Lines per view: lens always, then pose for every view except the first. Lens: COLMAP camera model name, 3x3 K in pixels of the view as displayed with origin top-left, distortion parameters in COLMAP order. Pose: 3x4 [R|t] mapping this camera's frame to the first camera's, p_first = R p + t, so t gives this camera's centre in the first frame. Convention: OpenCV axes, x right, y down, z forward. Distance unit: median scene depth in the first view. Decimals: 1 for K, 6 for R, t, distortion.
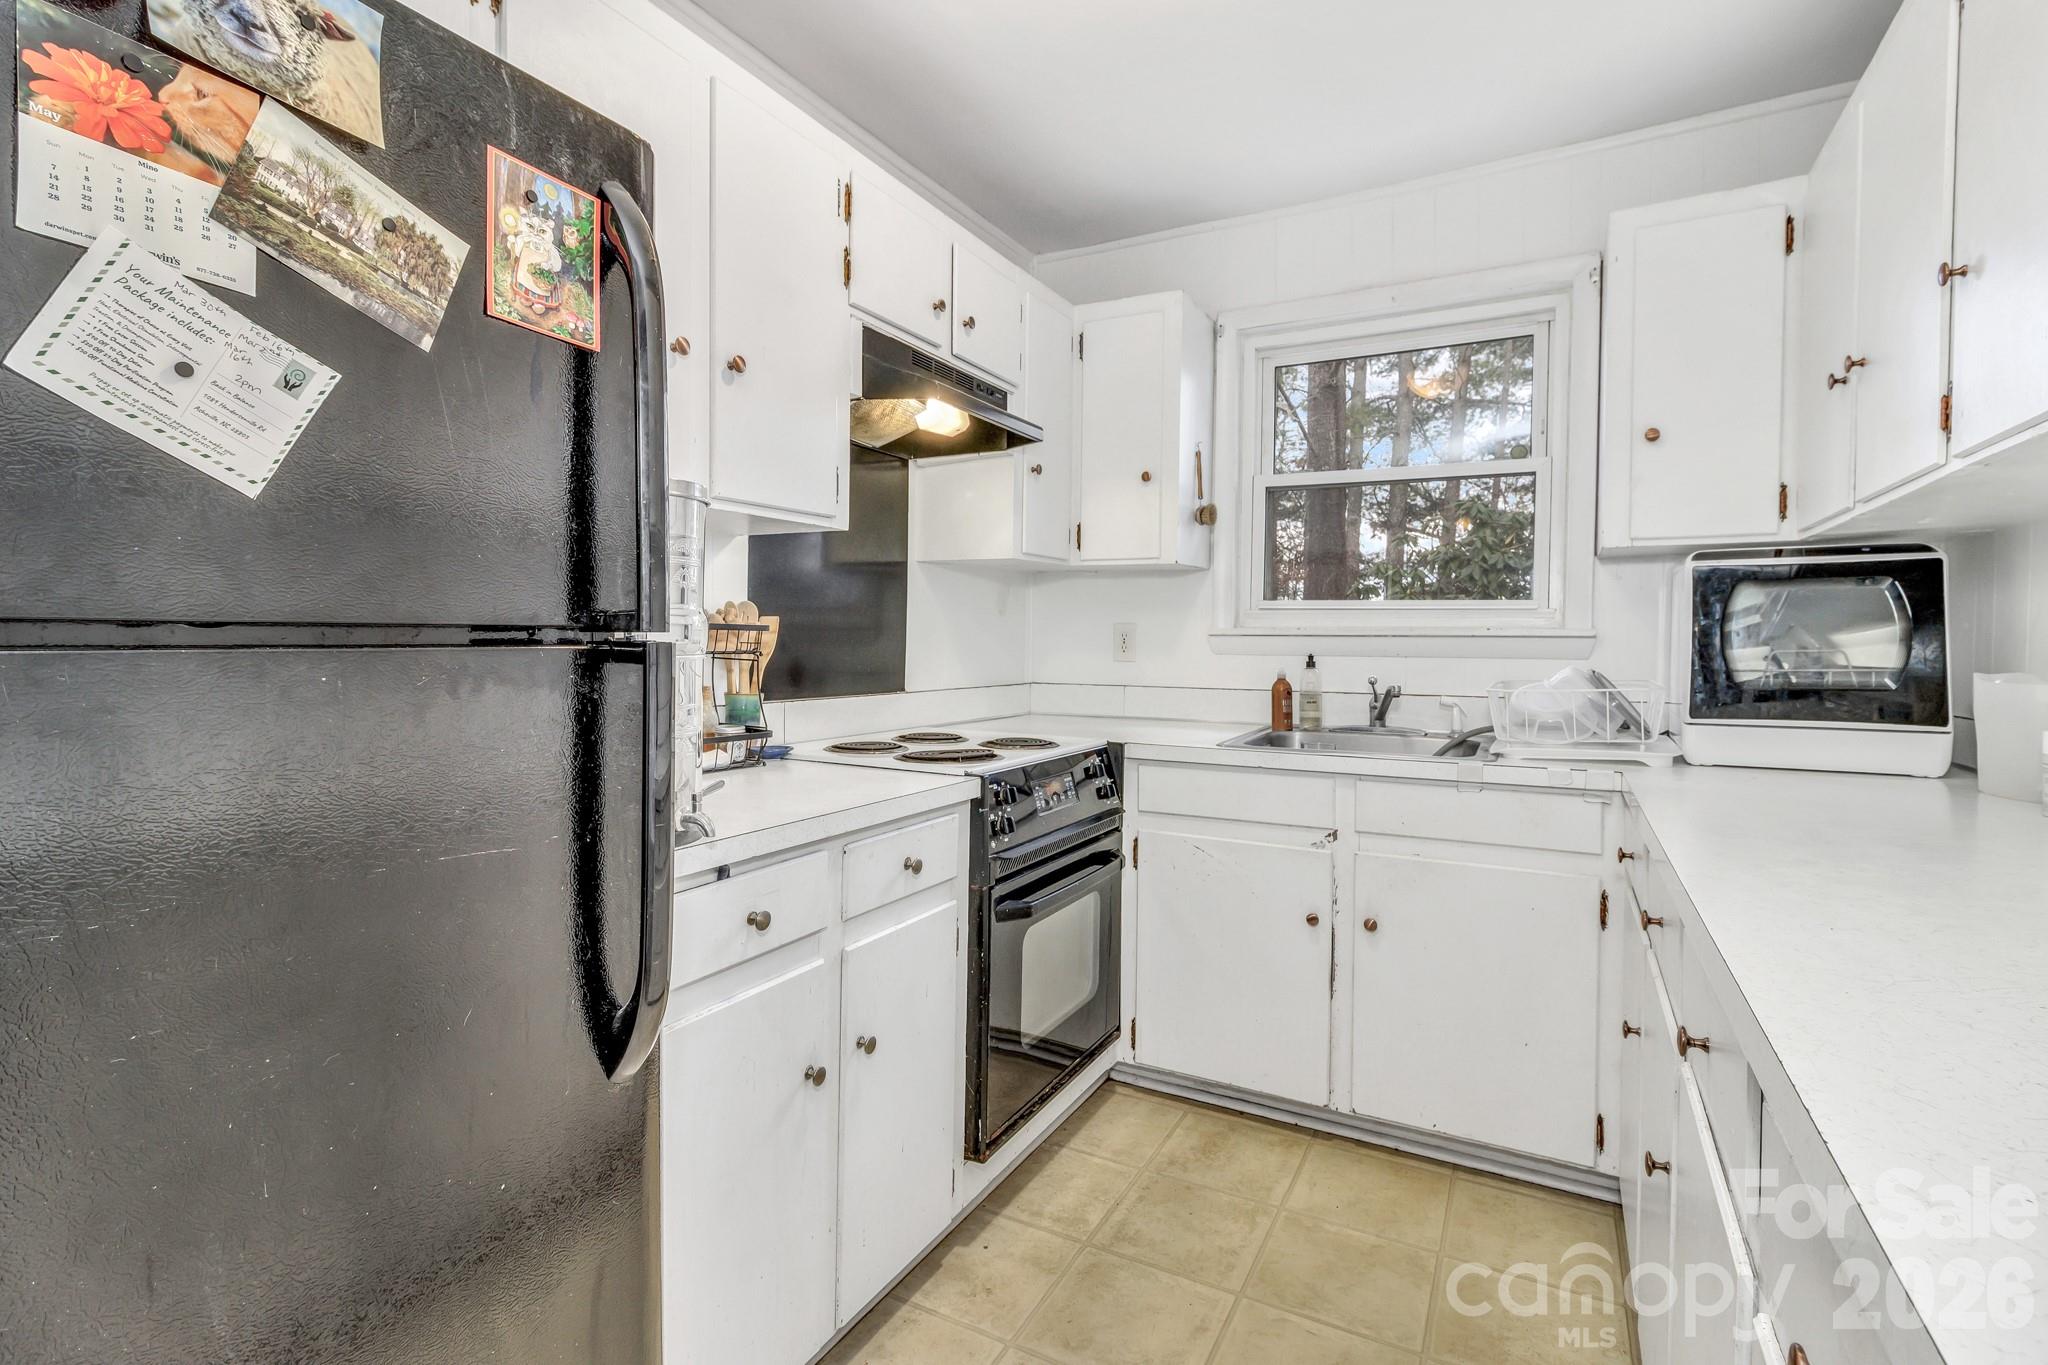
lens RADIAL K [[980.3, 0, 1013.9], [0, 980.3, 657.7], [0, 0, 1]] dist [0.004655, 0.000914]
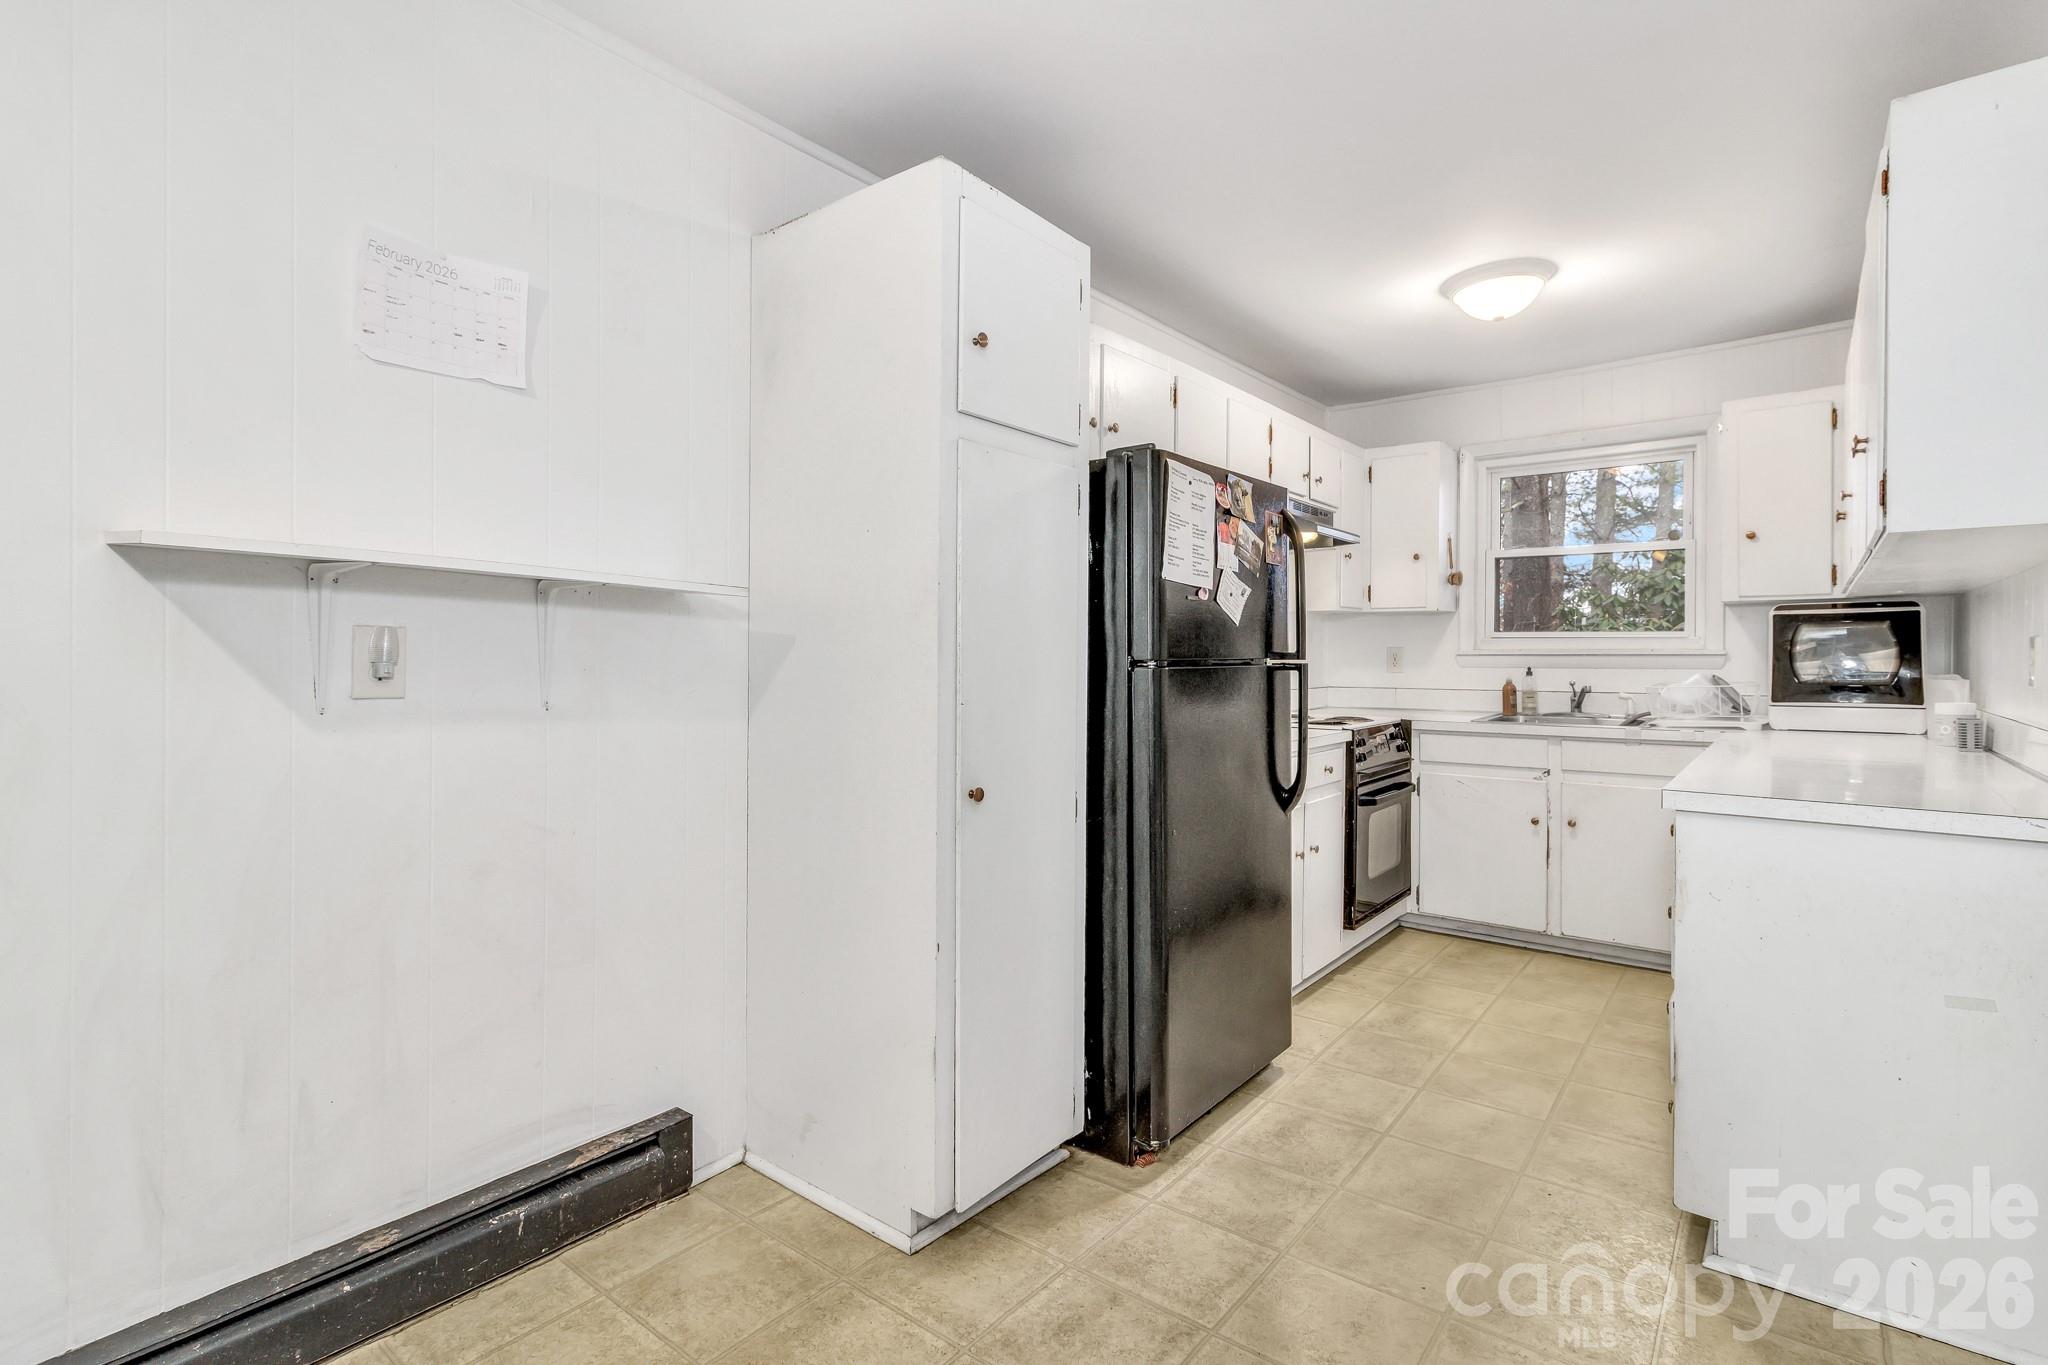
lens RADIAL K [[939.9, 0, 1014.5], [0, 939.9, 656.3], [0, 0, 1]] dist [-0.000457, -0.000075]
pose [[0.981755, -0.007281, -0.190012, -0.264600], [0.003838, 0.999822, -0.018484, 0.005254], [0.190113, 0.017418, 0.981608, -0.761185]]
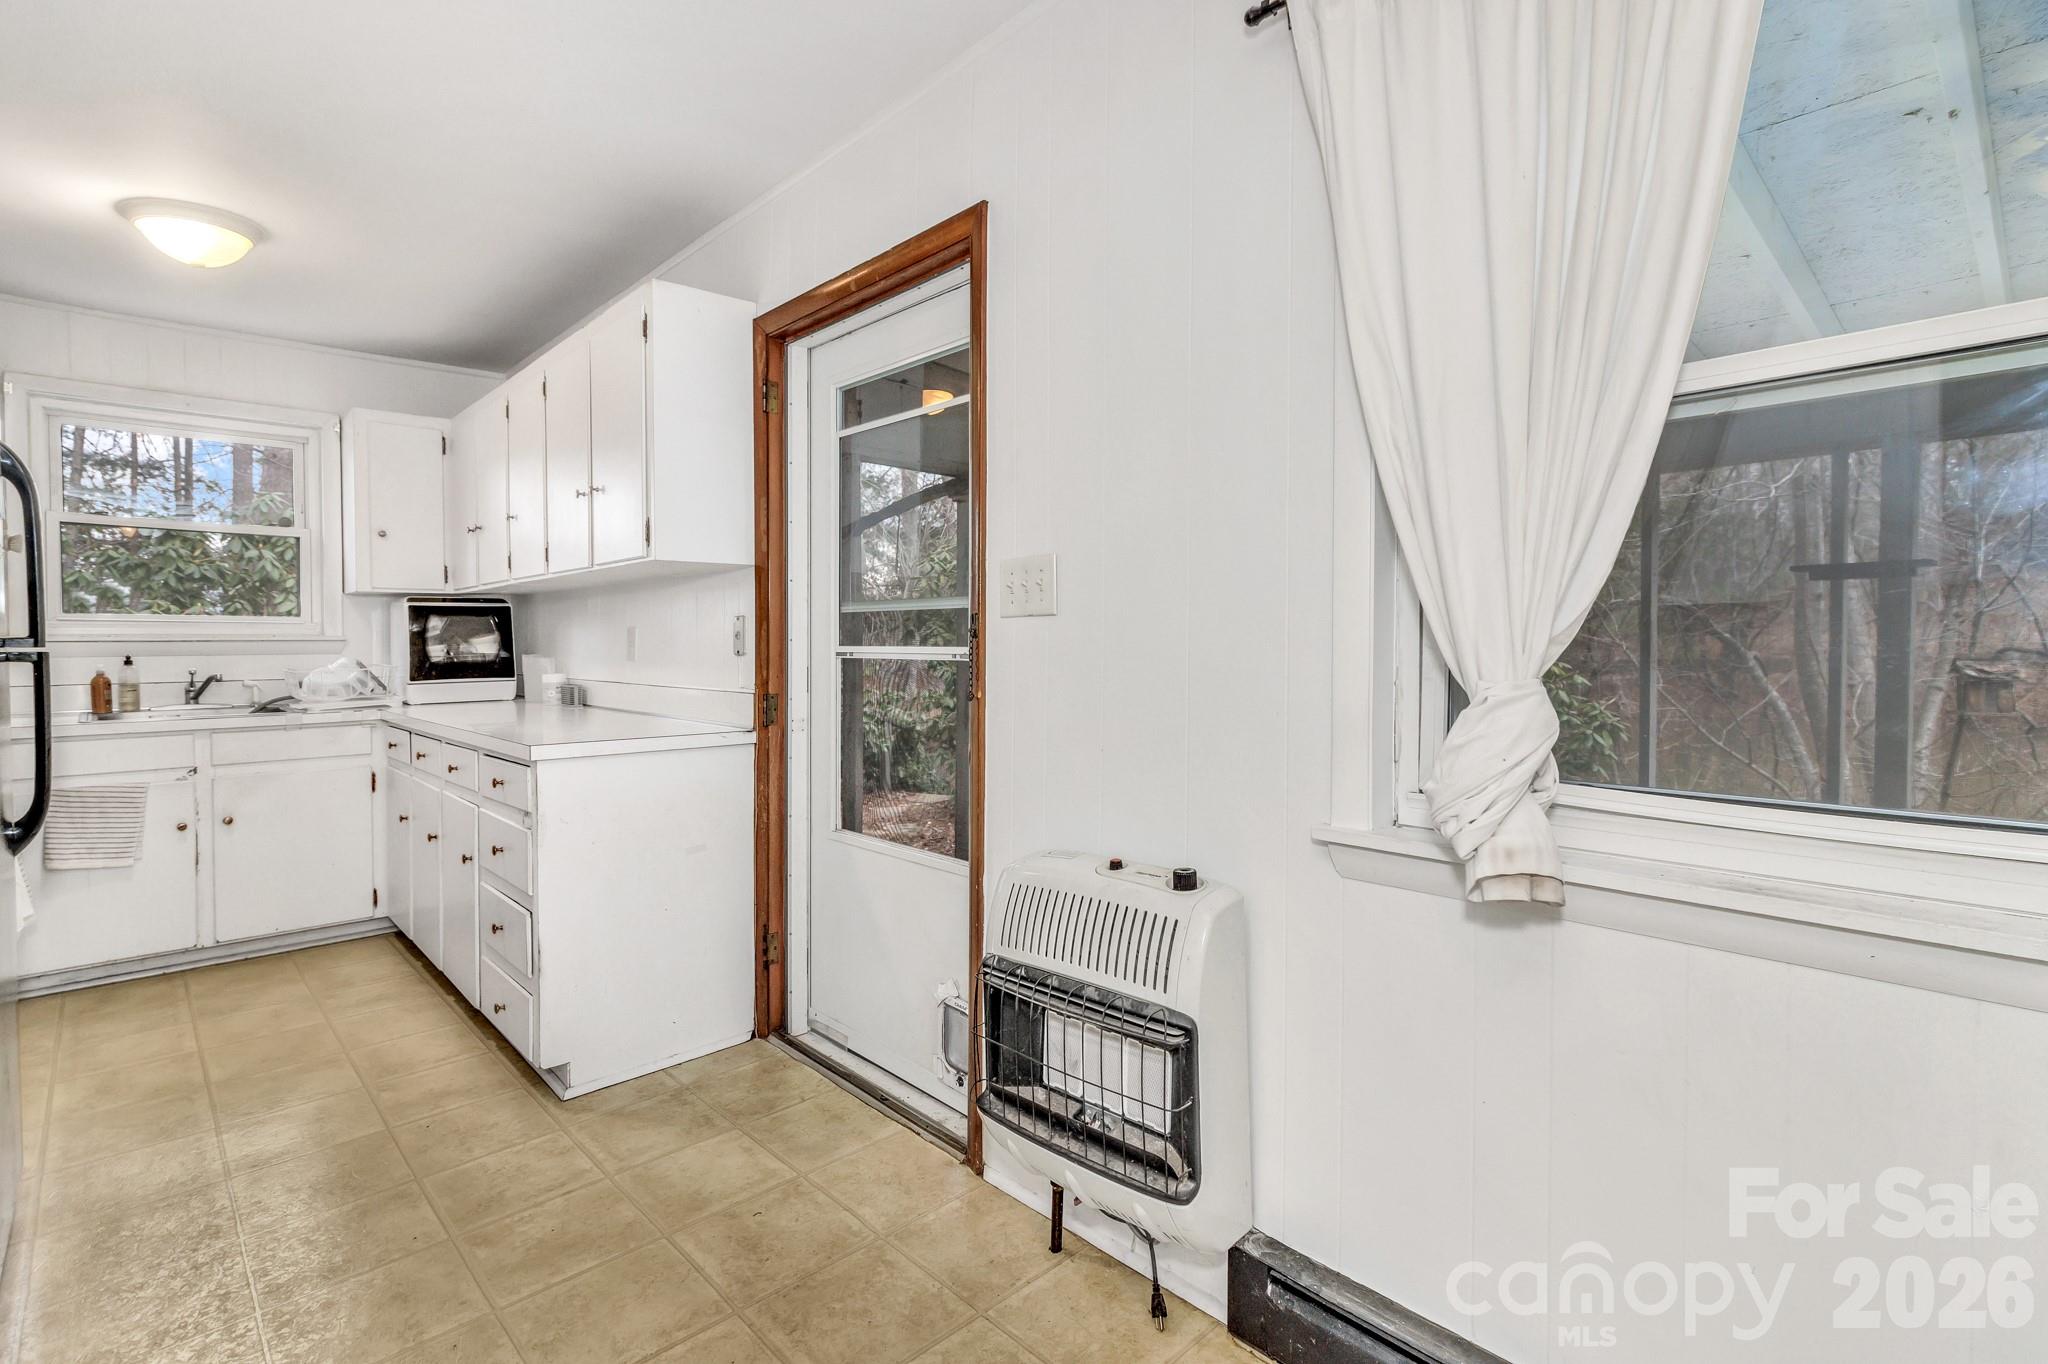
lens RADIAL K [[980.3, 0, 1013.9], [0, 980.3, 657.2], [0, 0, 1]] dist [0.004655, 0.000914]
pose [[0.339583, -0.027375, 0.940177, -0.667868], [0.023867, 0.999505, 0.020481, 0.000859], [-0.940273, 0.015484, 0.340069, -0.722987]]
